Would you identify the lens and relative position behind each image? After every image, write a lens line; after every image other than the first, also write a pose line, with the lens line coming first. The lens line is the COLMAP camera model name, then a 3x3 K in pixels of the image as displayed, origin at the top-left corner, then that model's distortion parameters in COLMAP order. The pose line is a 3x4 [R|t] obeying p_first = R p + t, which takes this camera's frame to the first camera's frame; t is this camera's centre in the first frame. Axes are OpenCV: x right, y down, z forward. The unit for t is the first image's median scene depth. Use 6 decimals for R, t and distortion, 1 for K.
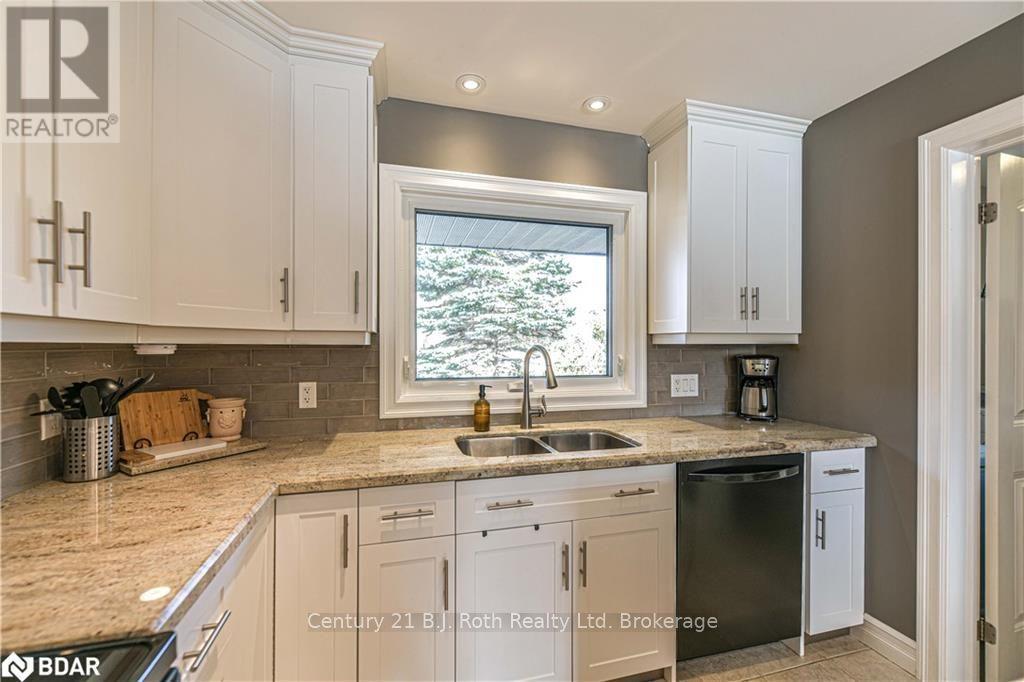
lens RADIAL K [[422.2, 0, 511.0], [0, 422.2, 346.3], [0, 0, 1]] dist [0.001357, -0.000109]
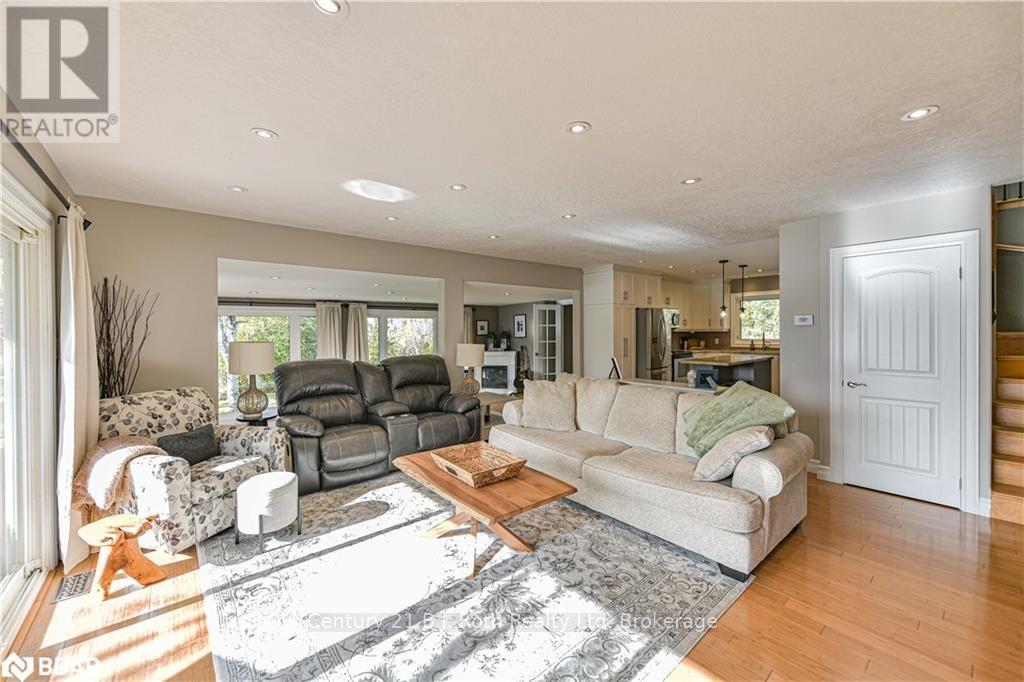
lens RADIAL K [[430.3, 0, 510.8], [0, 430.3, 332.1], [0, 0, 1]] dist [-0.000343, -0.000153]
pose [[0.448816, 0.002513, -0.893621, 2.958778], [0.000909, 0.999994, 0.003269, -0.014883], [0.893624, -0.002279, 0.448811, -3.456196]]
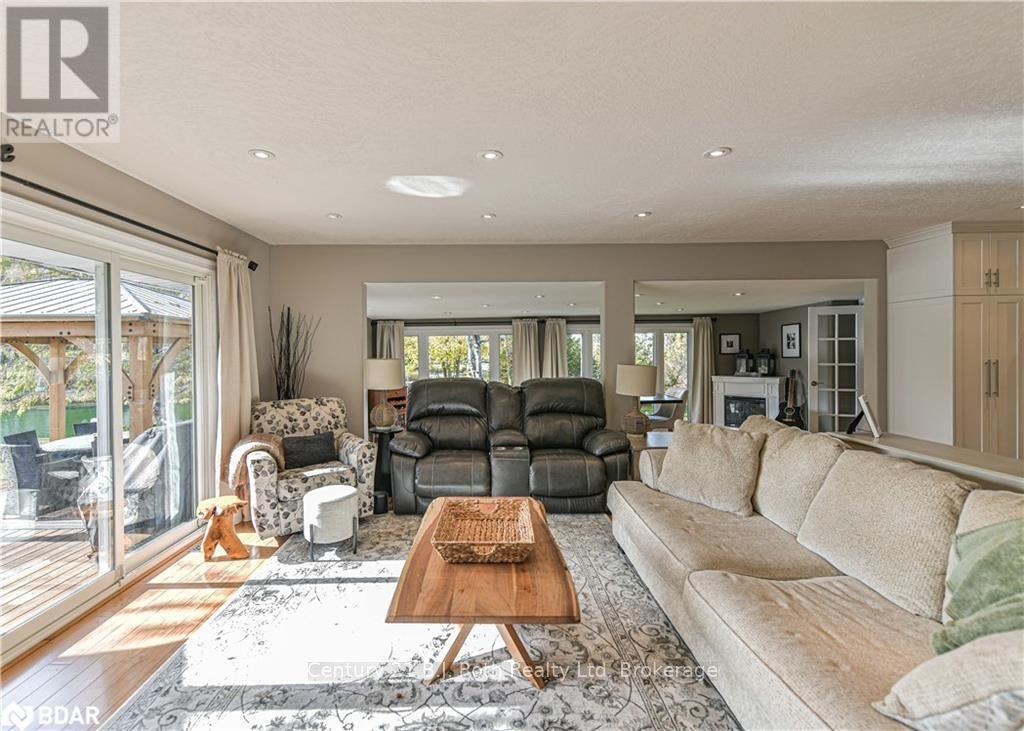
lens RADIAL K [[455.1, 0, 486.6], [0, 455.1, 355.0], [0, 0, 1]] dist [0.002465, 0.000414]
pose [[-0.262323, 0.010030, -0.964928, 2.661391], [0.003895, 0.999949, 0.009335, -0.001086], [0.964972, -0.001310, -0.262349, -2.552353]]
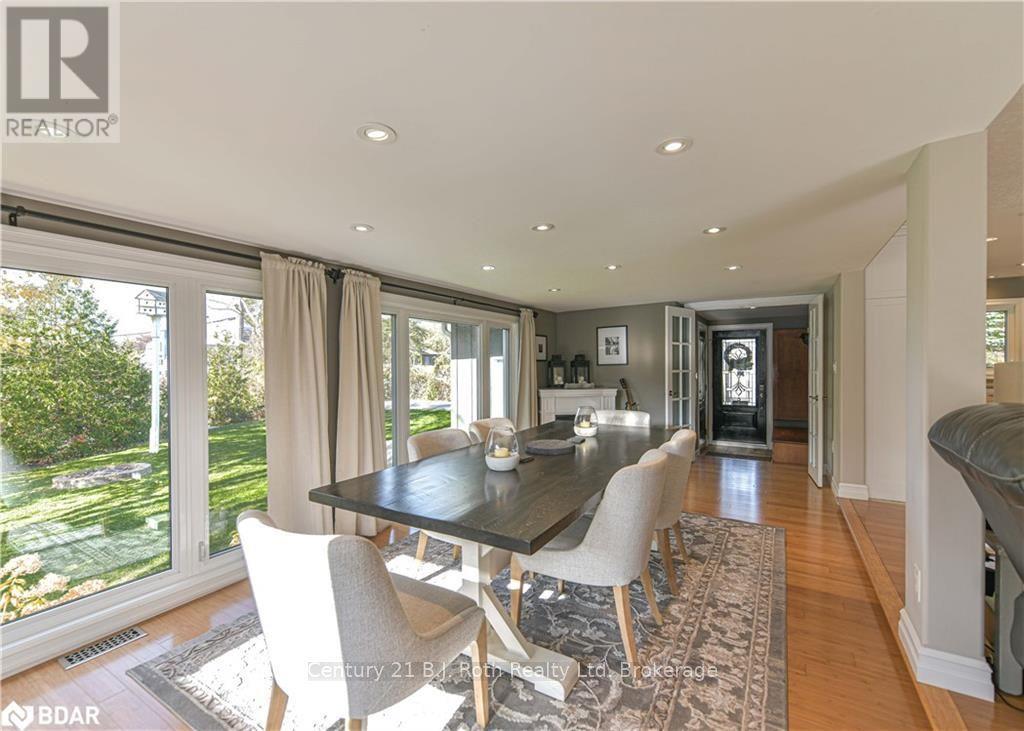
lens RADIAL K [[443.0, 0, 516.4], [0, 443.0, 367.6], [0, 0, 1]] dist [0.001634, 0.000041]
pose [[0.691268, 0.004120, -0.722587, 0.512223], [-0.002630, 0.999991, 0.003186, 0.065078], [0.722594, -0.000302, 0.691273, -3.640325]]
